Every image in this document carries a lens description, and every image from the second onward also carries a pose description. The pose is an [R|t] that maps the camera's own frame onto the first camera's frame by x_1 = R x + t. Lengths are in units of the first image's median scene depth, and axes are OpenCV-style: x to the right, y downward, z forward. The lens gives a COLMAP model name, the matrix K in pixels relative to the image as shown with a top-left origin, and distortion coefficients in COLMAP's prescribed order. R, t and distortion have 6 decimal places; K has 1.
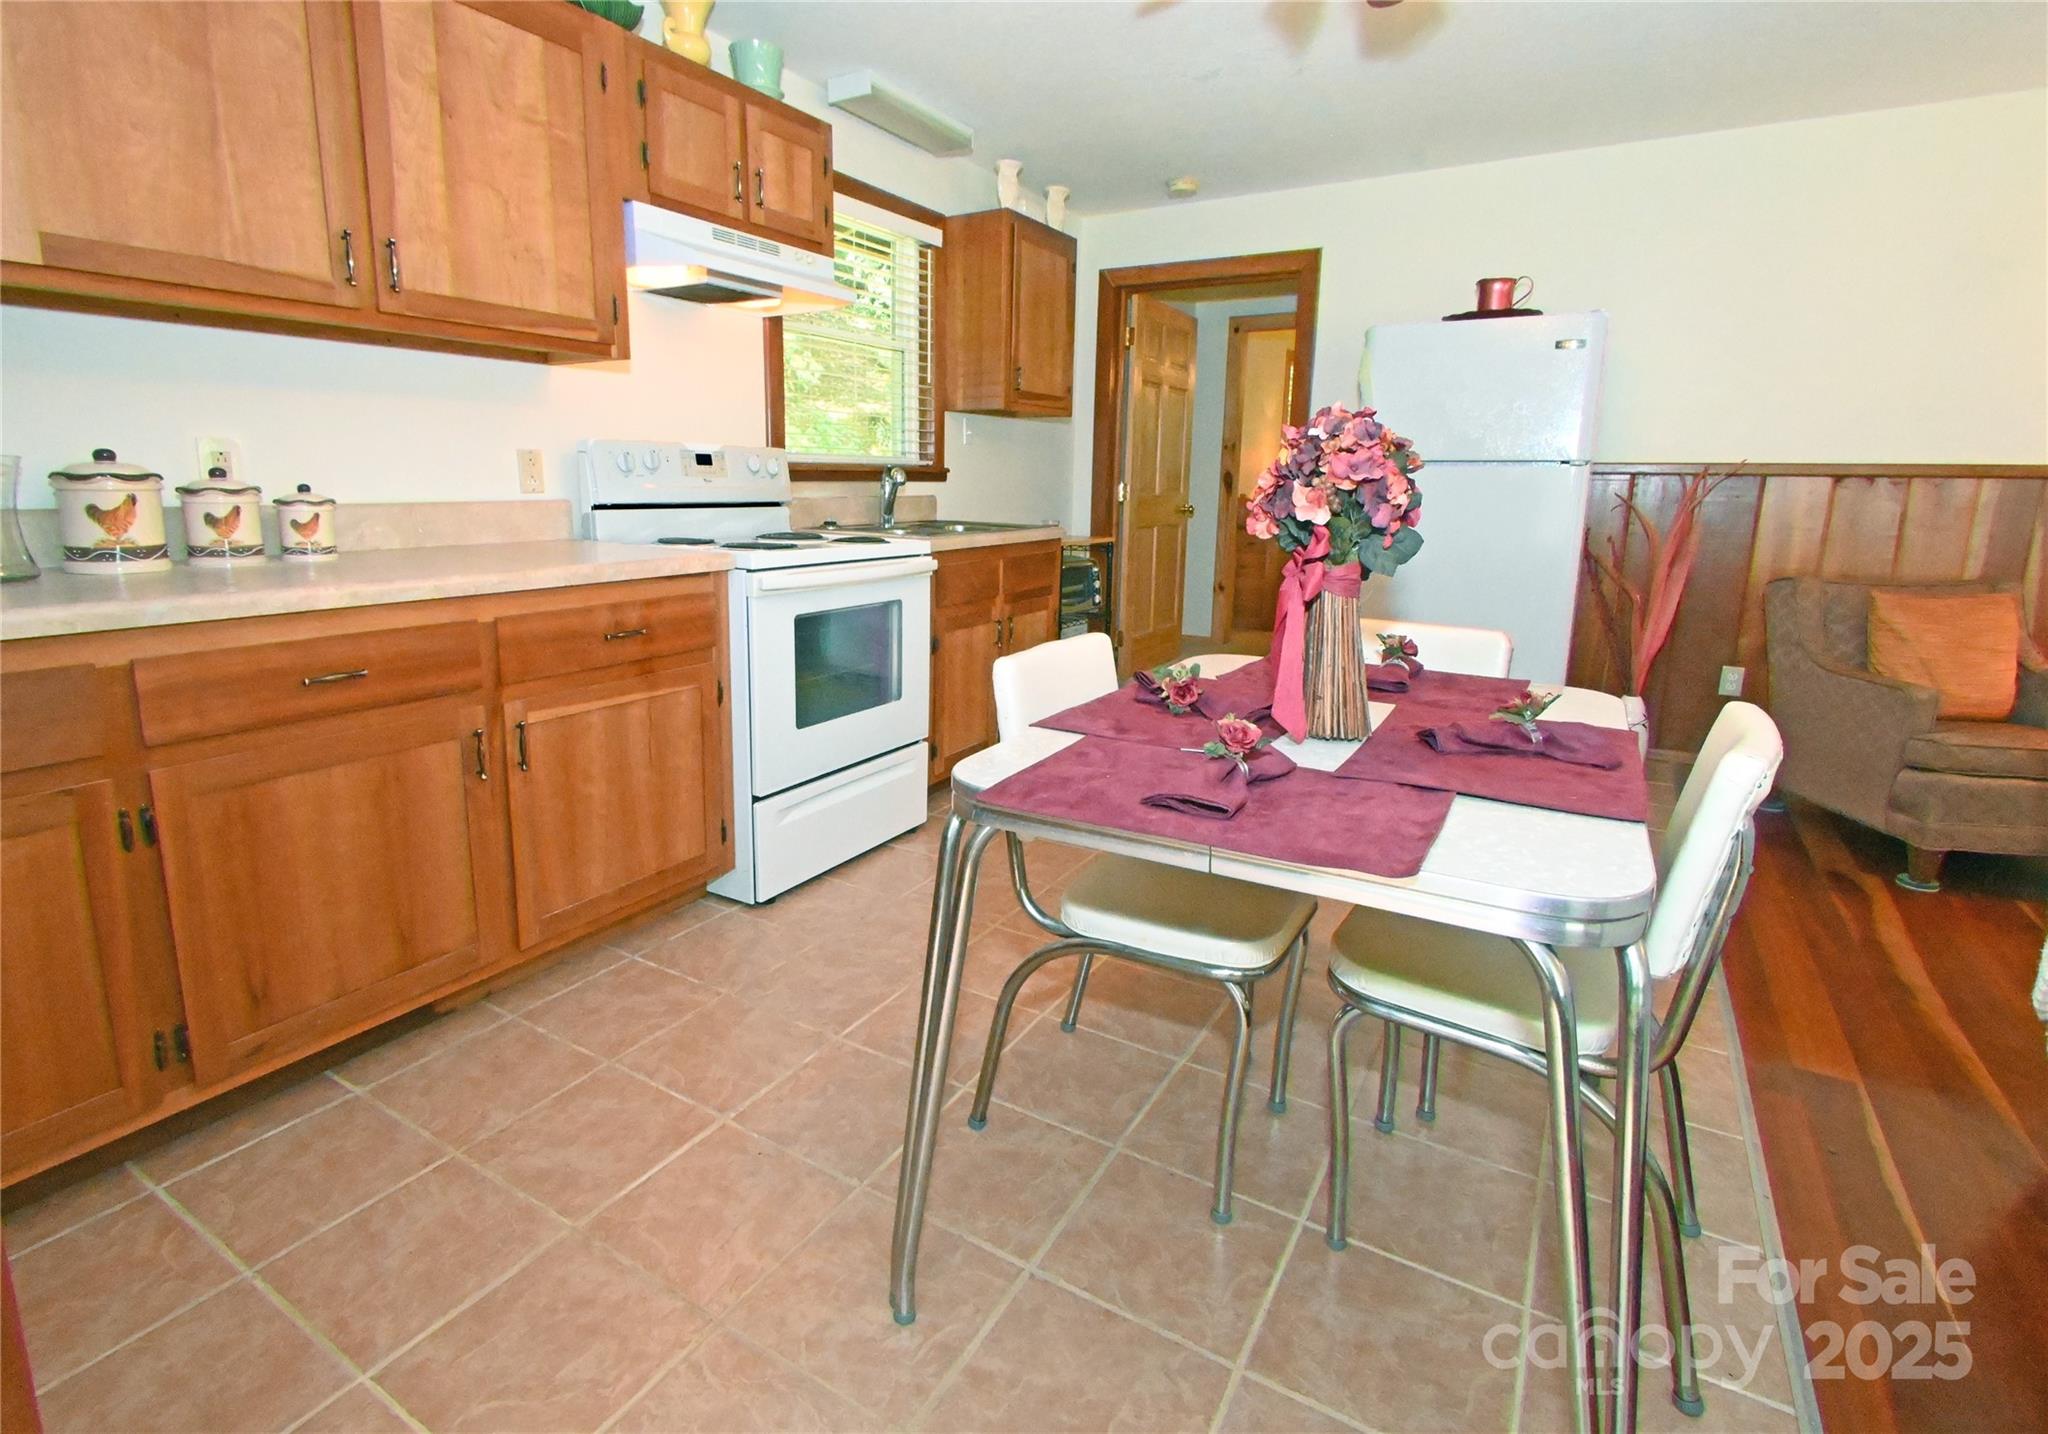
lens RADIAL K [[1004.2, 0, 974.4], [0, 1004.2, 664.8], [0, 0, 1]] dist [0.017502, -0.000104]
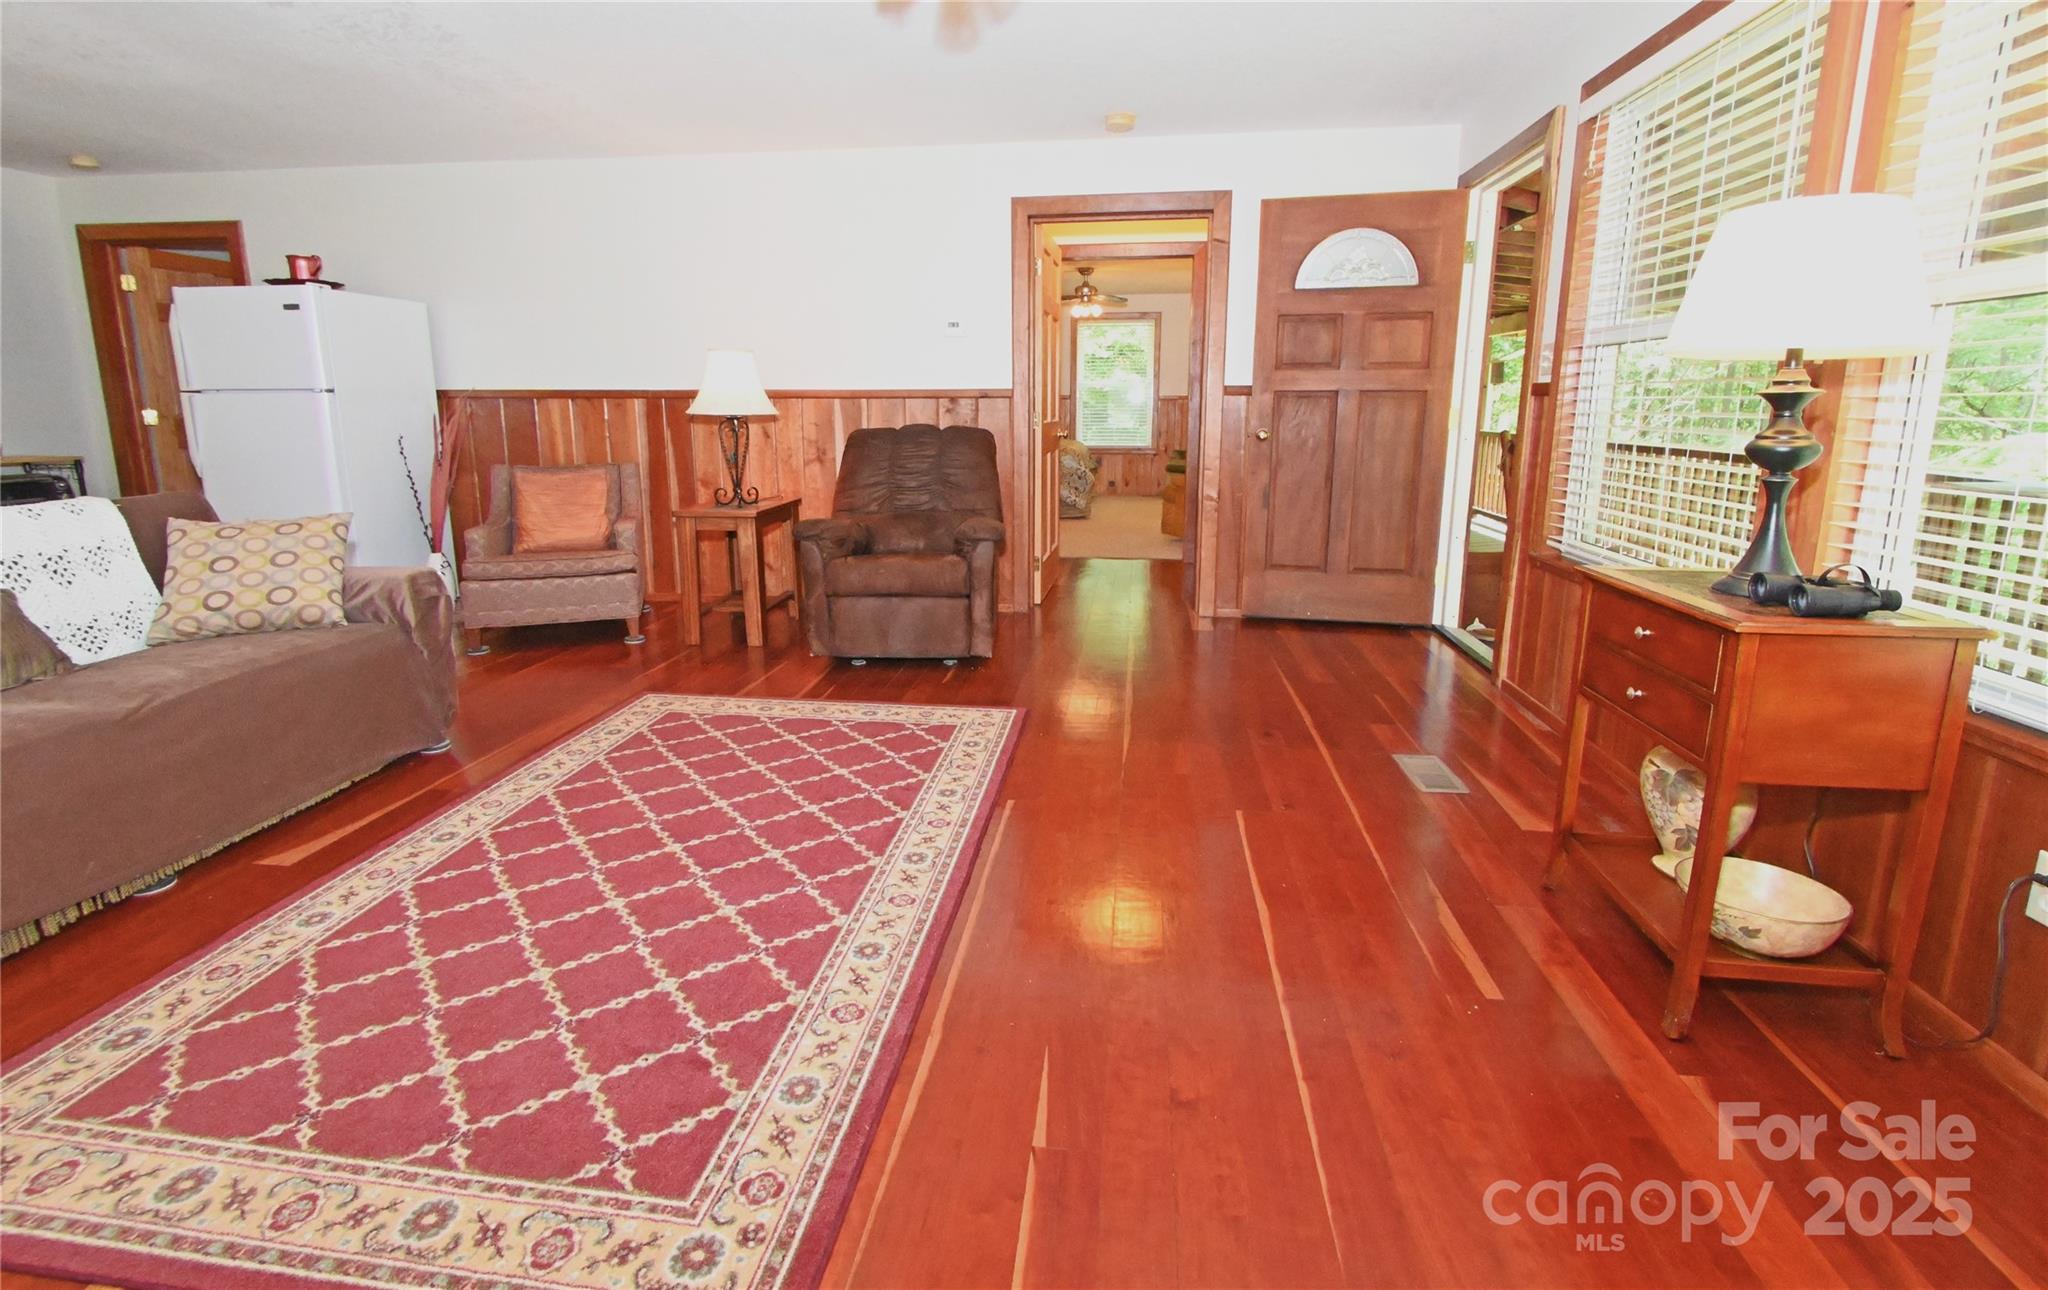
lens RADIAL K [[926.5, 0, 1018.5], [0, 926.5, 585.0], [0, 0, 1]] dist [-0.003082, -0.001411]
pose [[0.908010, -0.091865, 0.408753, 1.164751], [0.088651, 0.995701, 0.026846, 0.154506], [-0.409462, 0.011860, 0.912250, -0.722104]]
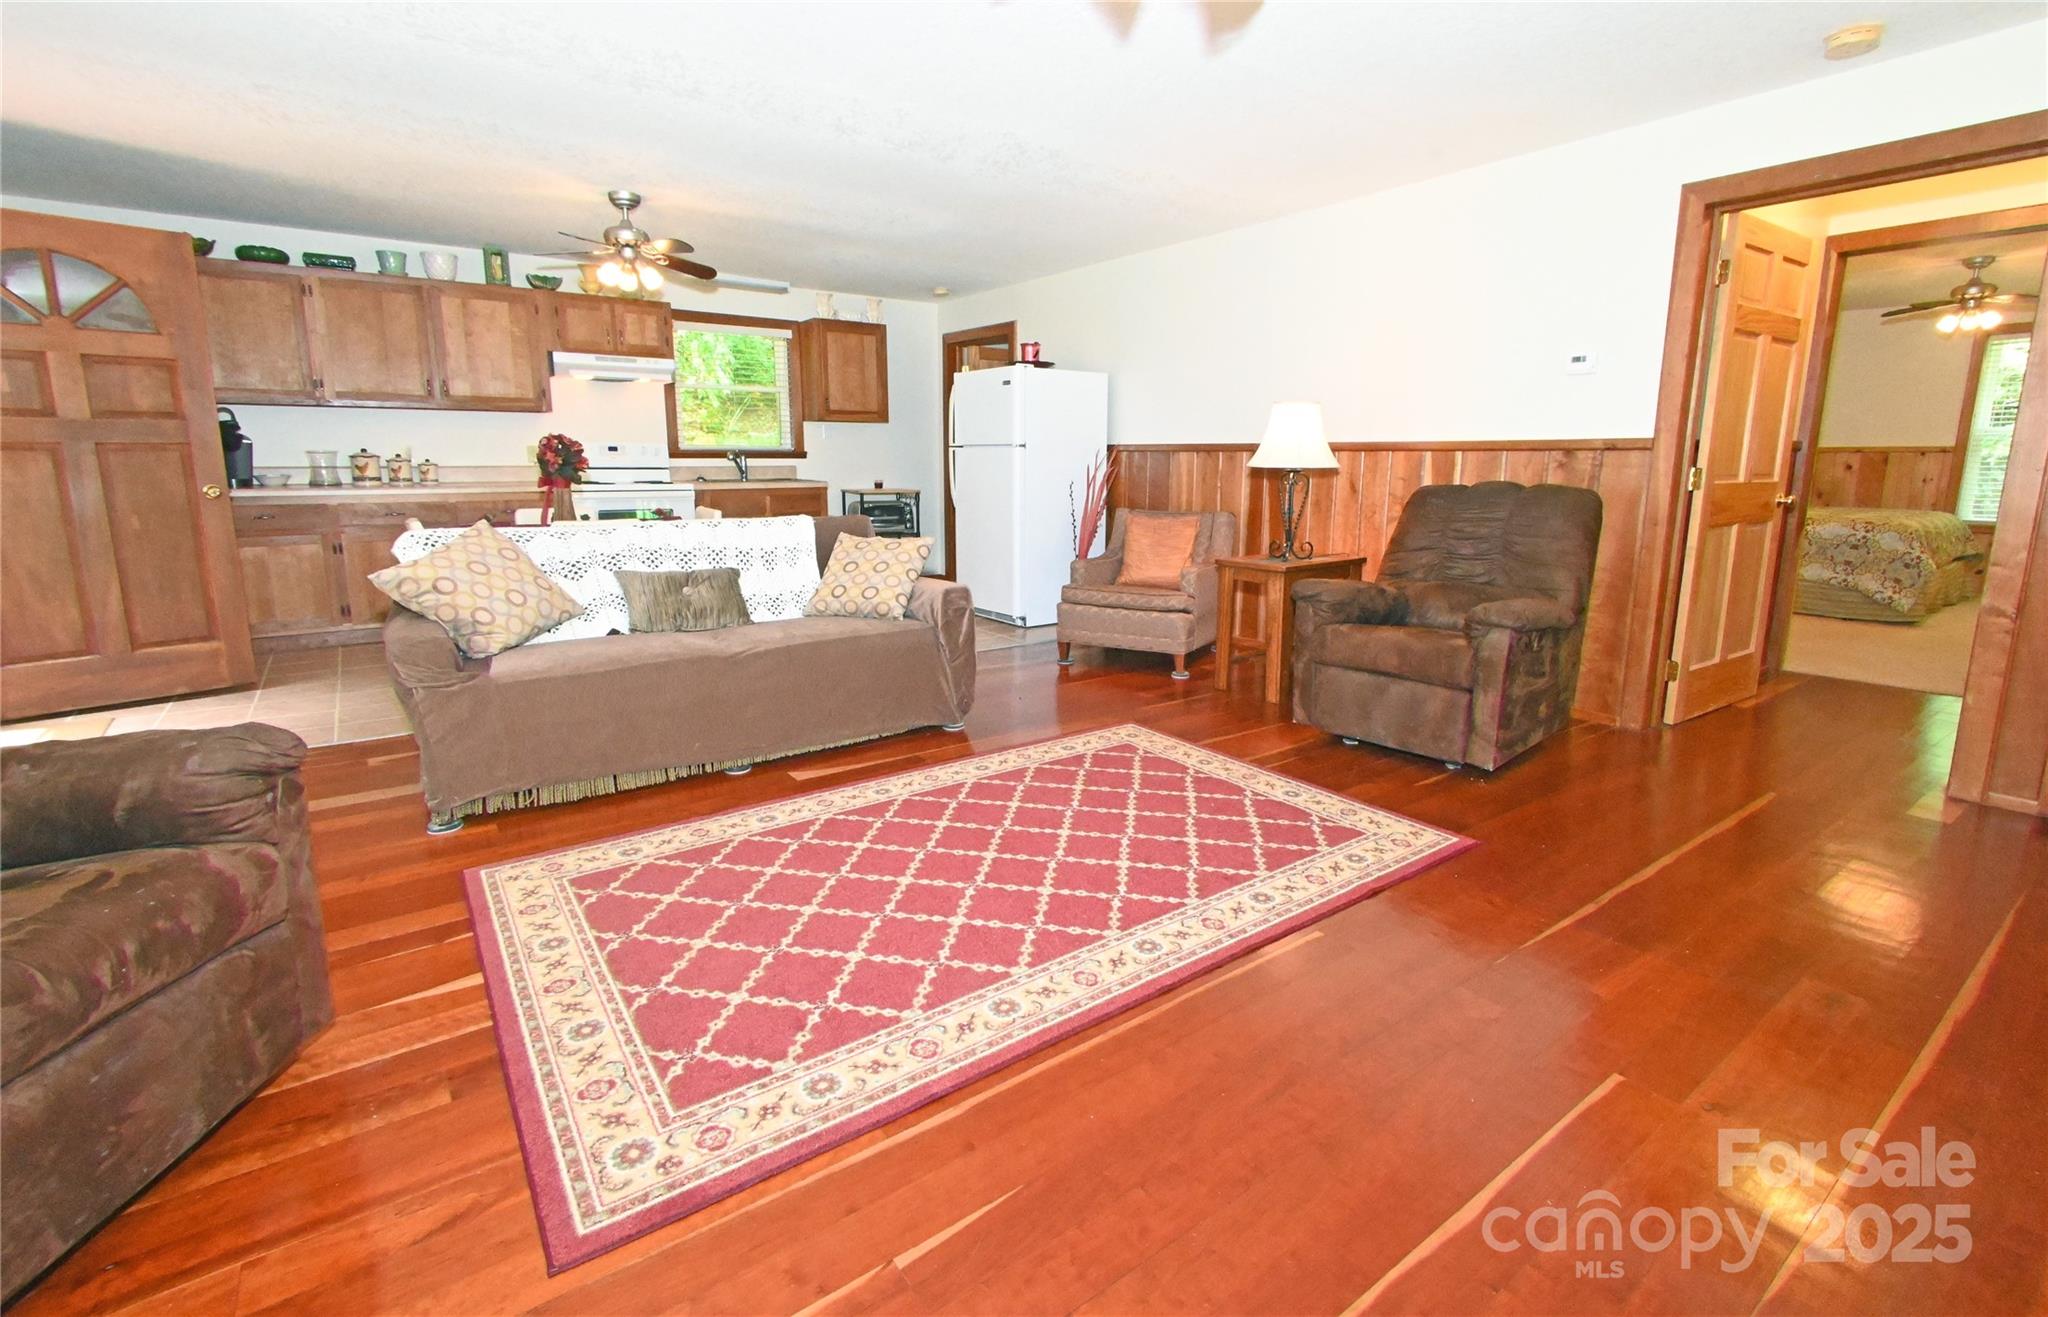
lens RADIAL K [[911.1, 0, 1031.3], [0, 911.1, 619.5], [0, 0, 1]] dist [0.001704, -0.000715]
pose [[0.929491, 0.056468, -0.364498, 1.556087], [-0.061362, 0.998114, -0.001851, 0.149779], [0.363706, 0.024087, 0.931202, -0.669880]]
